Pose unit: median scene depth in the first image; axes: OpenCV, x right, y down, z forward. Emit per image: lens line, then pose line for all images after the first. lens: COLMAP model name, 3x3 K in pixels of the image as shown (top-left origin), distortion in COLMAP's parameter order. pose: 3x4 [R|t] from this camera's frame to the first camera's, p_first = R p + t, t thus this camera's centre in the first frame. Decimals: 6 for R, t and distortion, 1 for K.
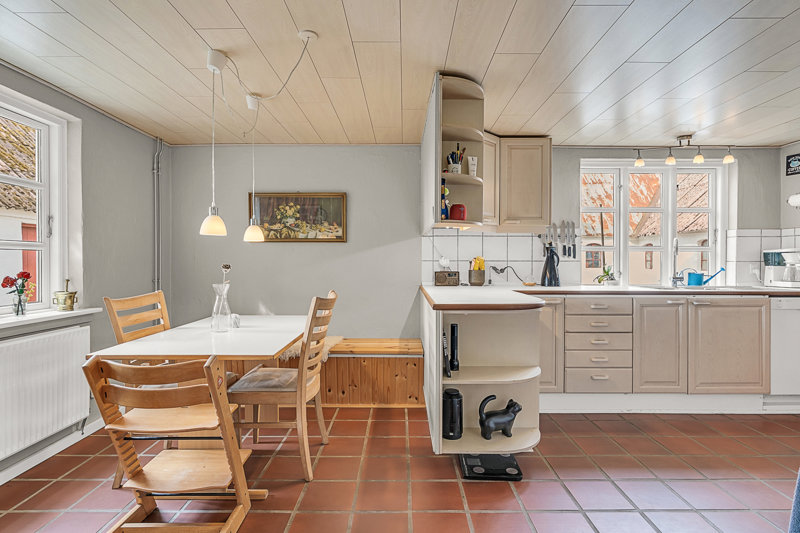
lens RADIAL K [[411.7, 0, 398.4], [0, 411.7, 264.7], [0, 0, 1]] dist [0.002142, 0.000707]
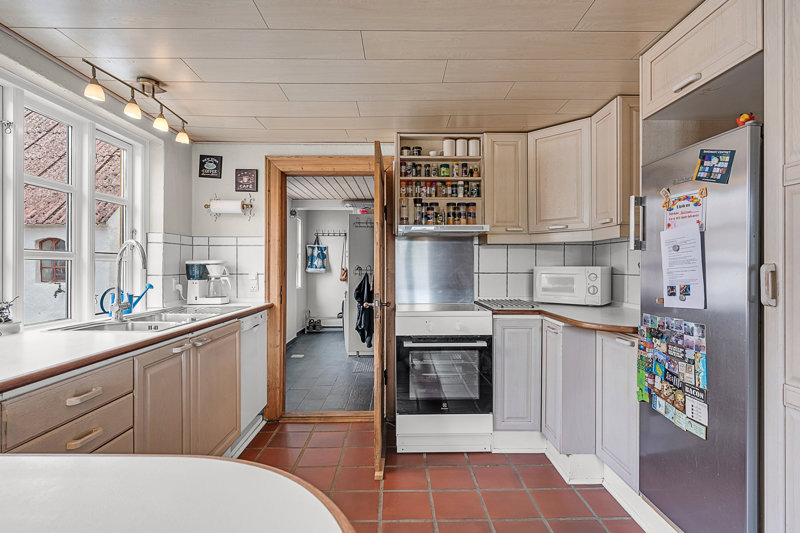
lens RADIAL K [[411.7, 0, 399.4], [0, 411.7, 266.0], [0, 0, 1]] dist [0.002142, 0.000707]
pose [[0.002779, 0.000541, 0.999996, 0.060795], [0.001329, 0.999999, -0.000545, -0.024376], [-0.999995, 0.001331, 0.002778, 0.574363]]
